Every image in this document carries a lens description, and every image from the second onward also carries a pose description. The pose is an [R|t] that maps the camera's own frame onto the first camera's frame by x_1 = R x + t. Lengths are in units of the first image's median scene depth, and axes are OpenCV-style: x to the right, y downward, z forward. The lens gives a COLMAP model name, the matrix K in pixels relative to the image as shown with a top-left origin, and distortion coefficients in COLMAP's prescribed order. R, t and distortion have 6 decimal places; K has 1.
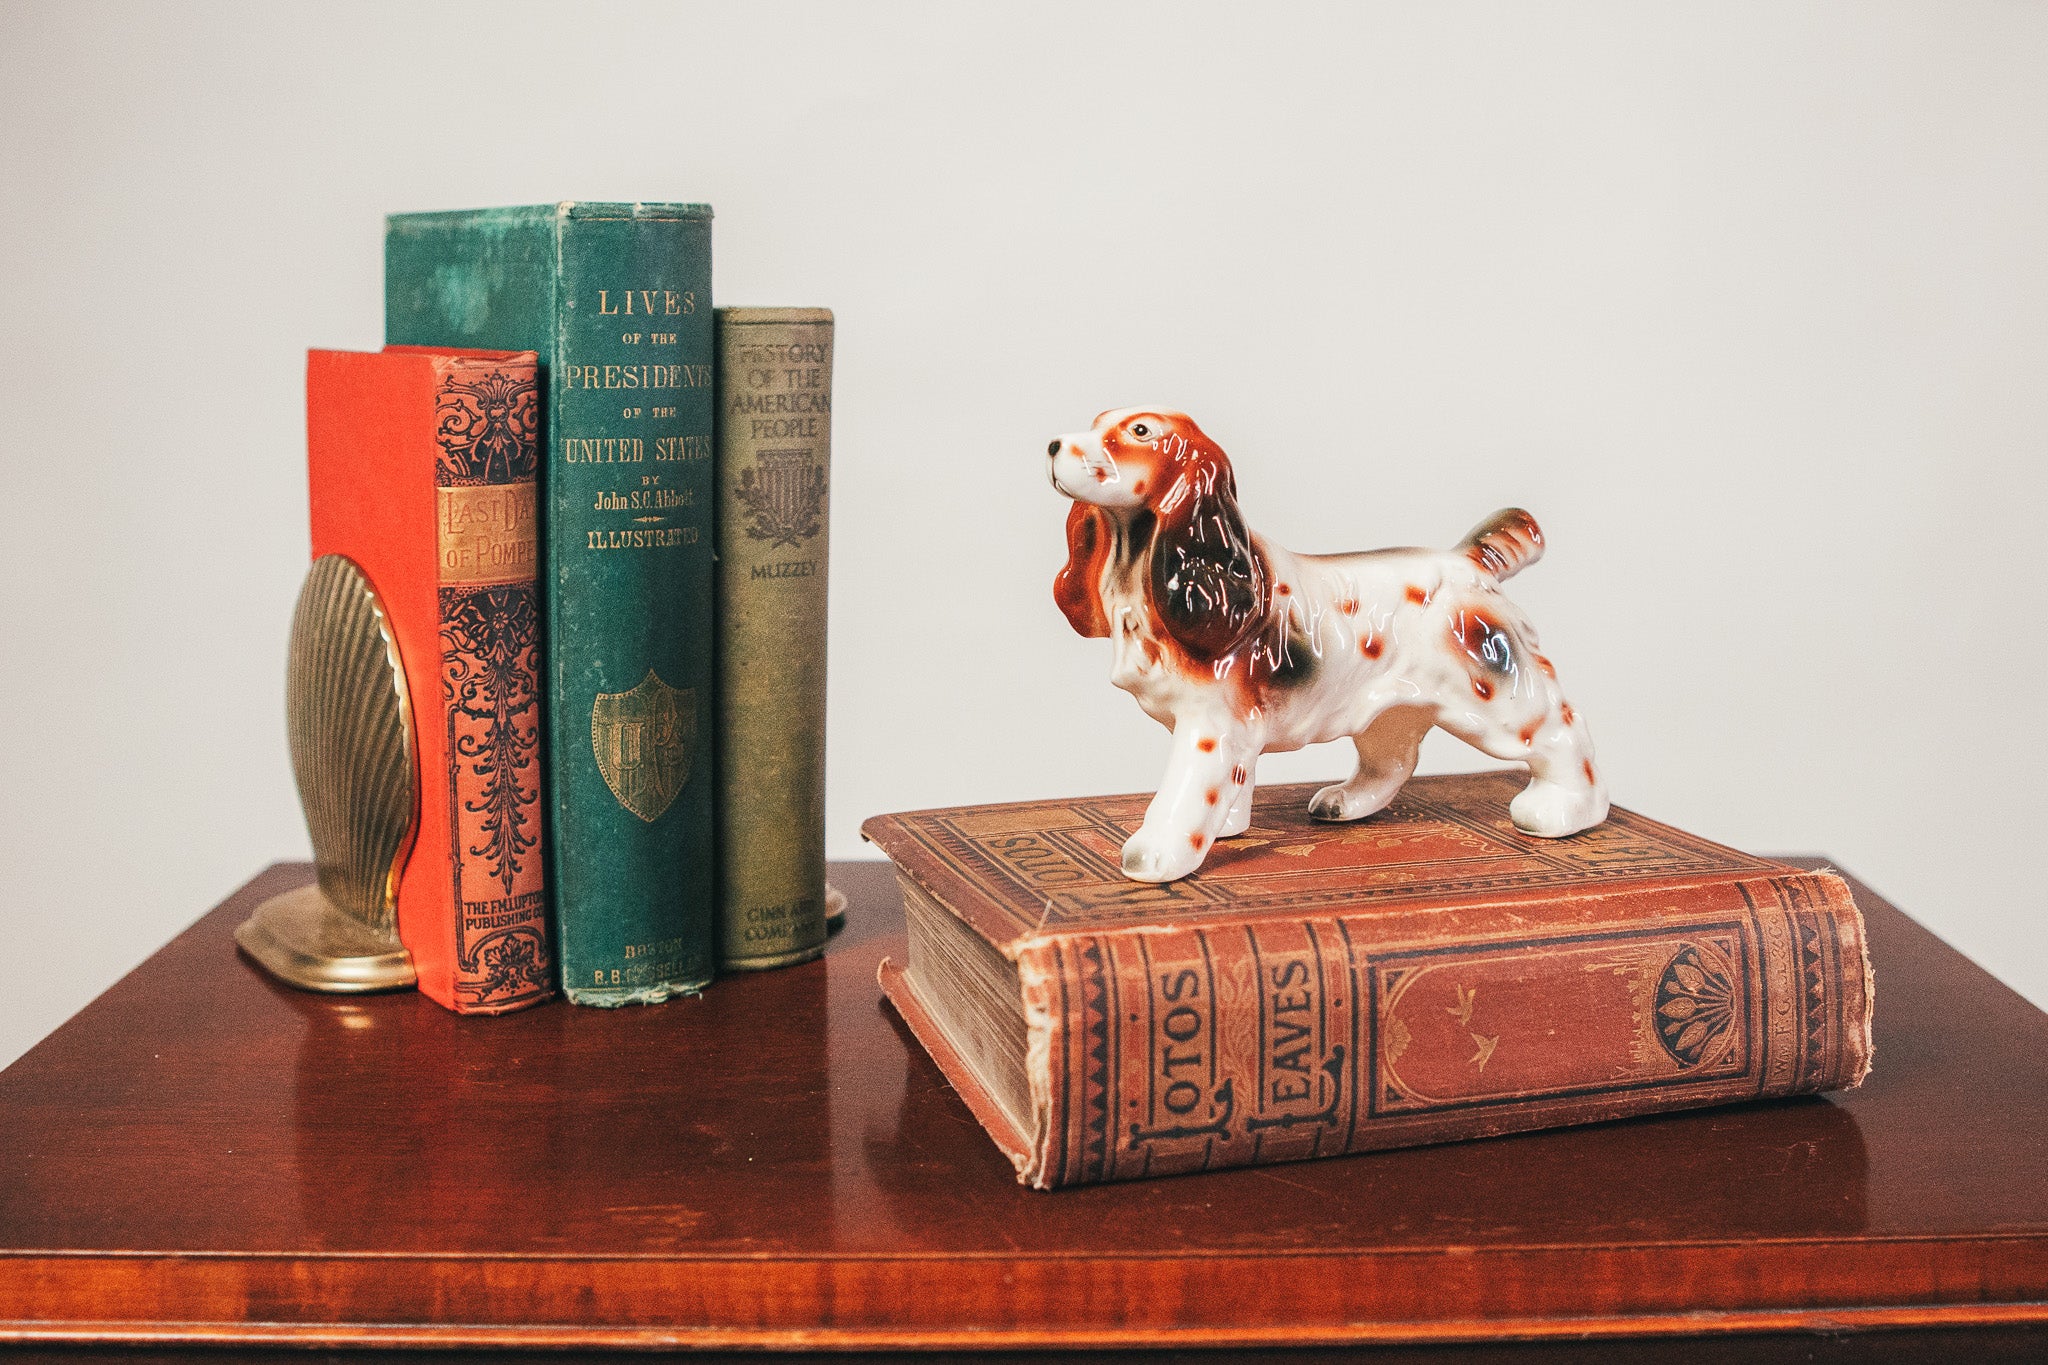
lens RADIAL K [[2217.4, 0, 1026.5], [0, 2217.4, 578.5], [0, 0, 1]] dist [-0.095595, 0.013611]
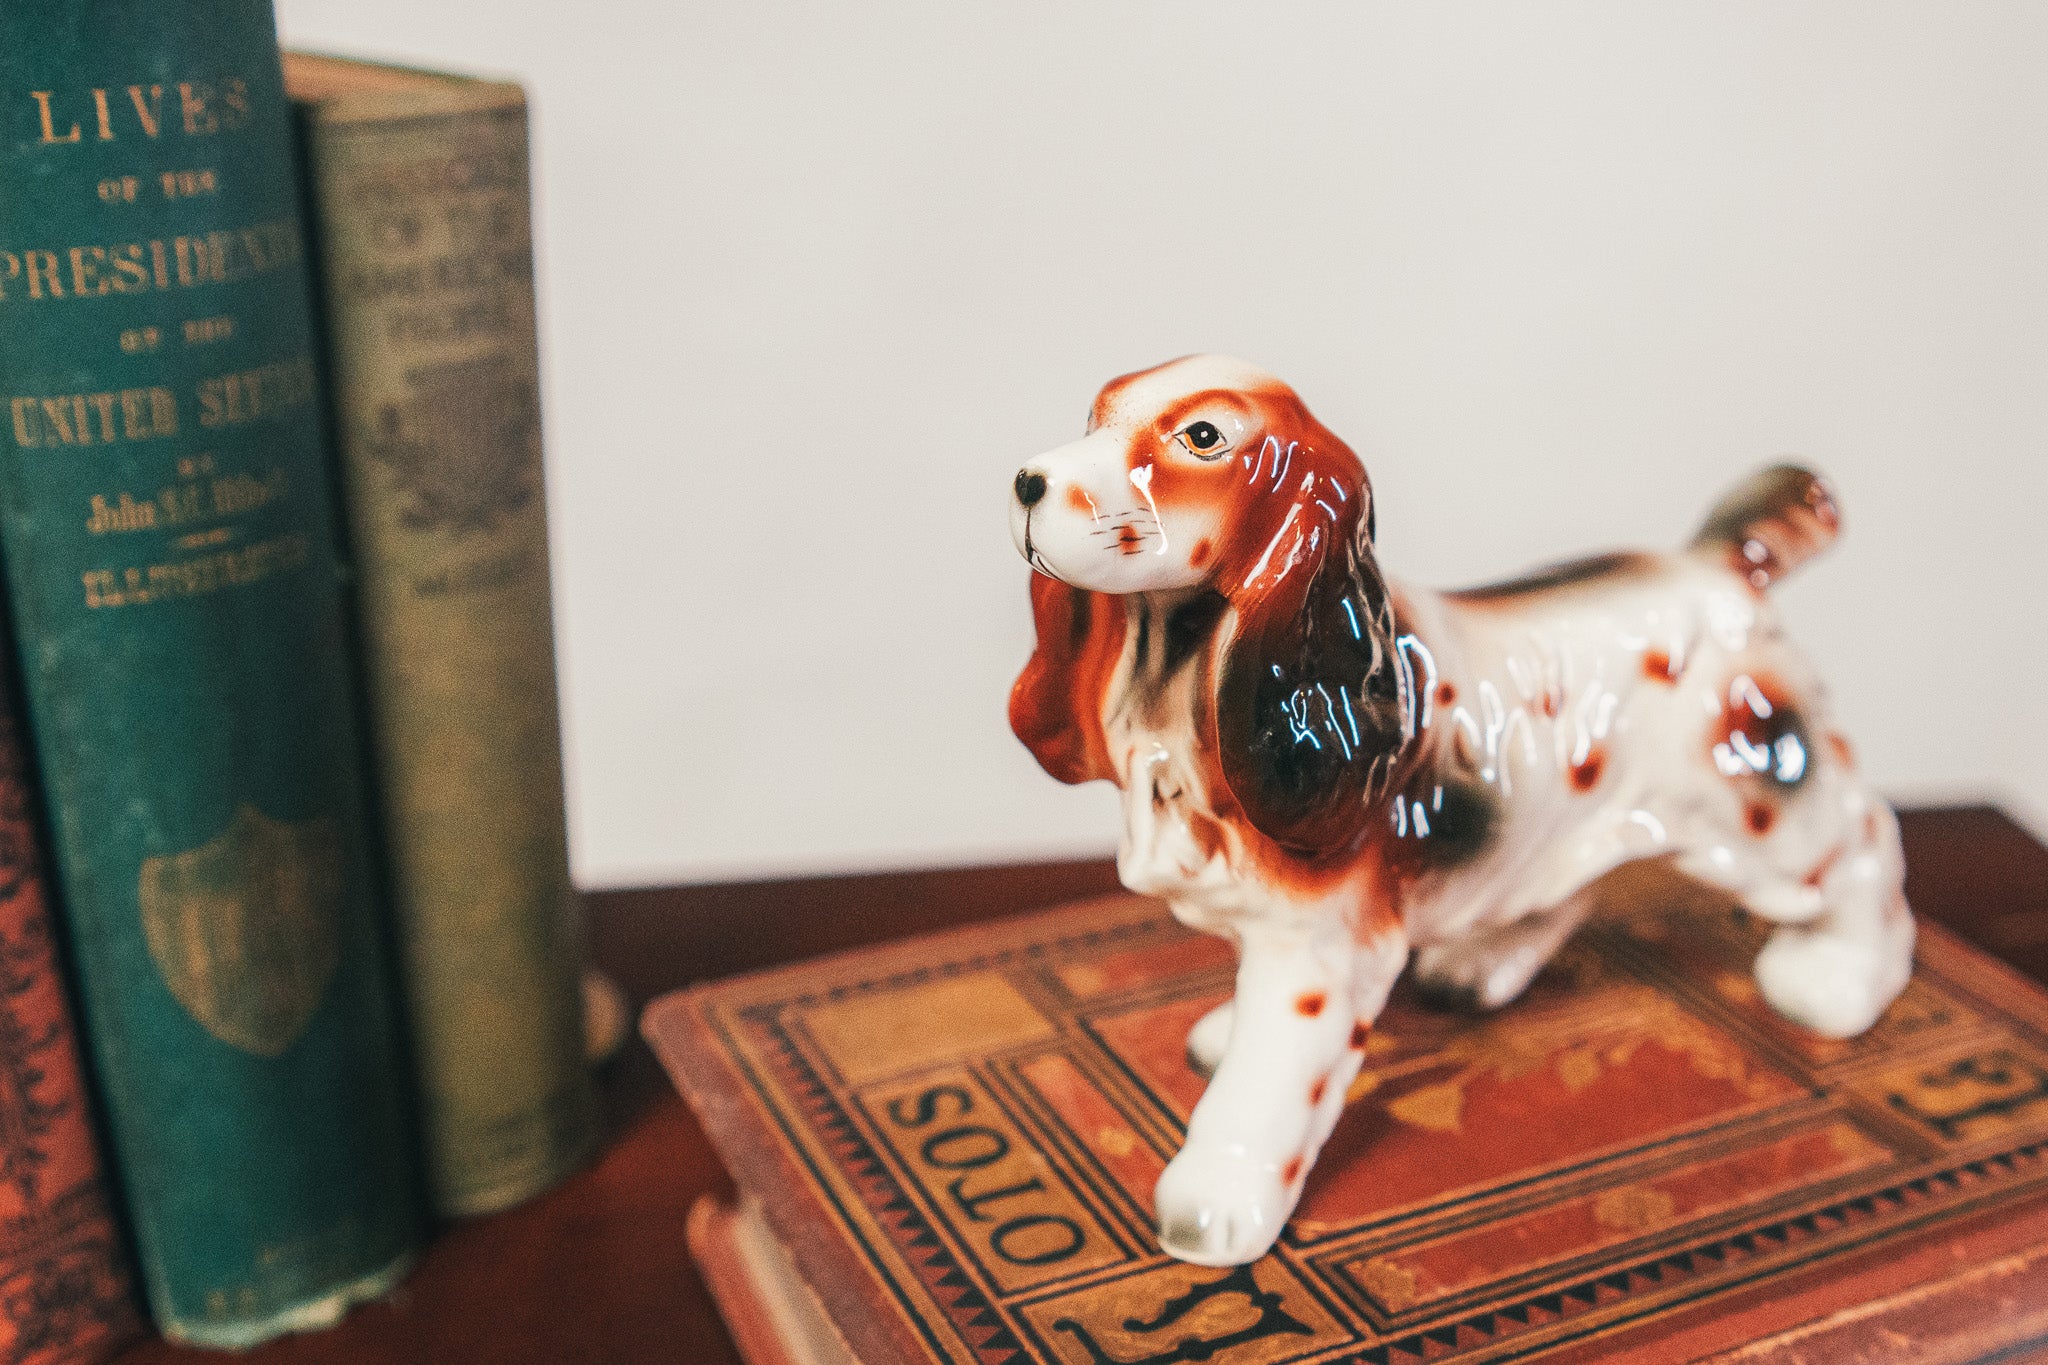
lens RADIAL K [[2040.2, 0, 1002.1], [0, 2040.2, 685.0], [0, 0, 1]] dist [-0.039005, 0.020210]
pose [[0.991617, -0.055407, 0.116729, -0.043650], [0.021031, 0.960559, 0.277278, -0.130633], [-0.127488, -0.272499, 0.953672, 0.539914]]
